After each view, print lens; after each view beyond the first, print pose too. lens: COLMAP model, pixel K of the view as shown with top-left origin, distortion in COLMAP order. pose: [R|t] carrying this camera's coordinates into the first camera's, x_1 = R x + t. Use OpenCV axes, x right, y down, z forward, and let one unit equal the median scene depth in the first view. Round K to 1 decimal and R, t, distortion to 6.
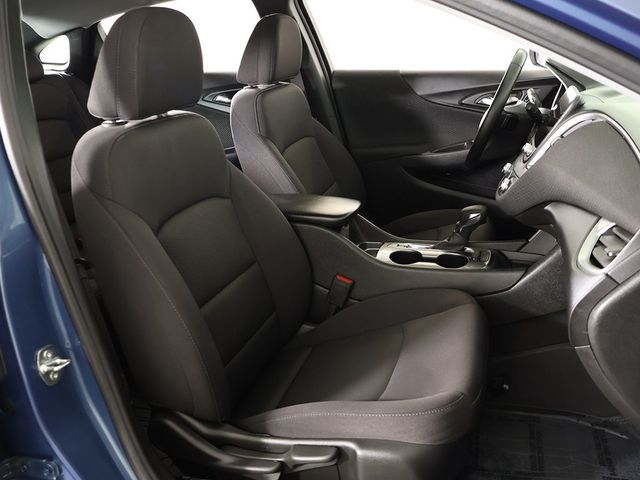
lens RADIAL K [[602.3, 0, 320.0], [0, 602.3, 240.0], [0, 0, 1]] dist [-0.002216, -0.020895]
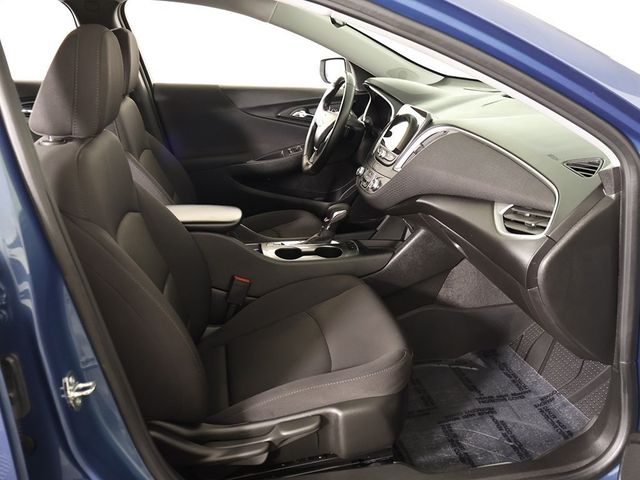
lens RADIAL K [[602.3, 0, 320.0], [0, 602.3, 240.0], [0, 0, 1]] dist [-0.002216, -0.020895]
pose [[0.884458, -0.093692, 0.457117, -0.324783], [0.099060, 0.995006, 0.012273, -0.004740], [-0.455984, 0.034427, 0.889322, -0.033535]]
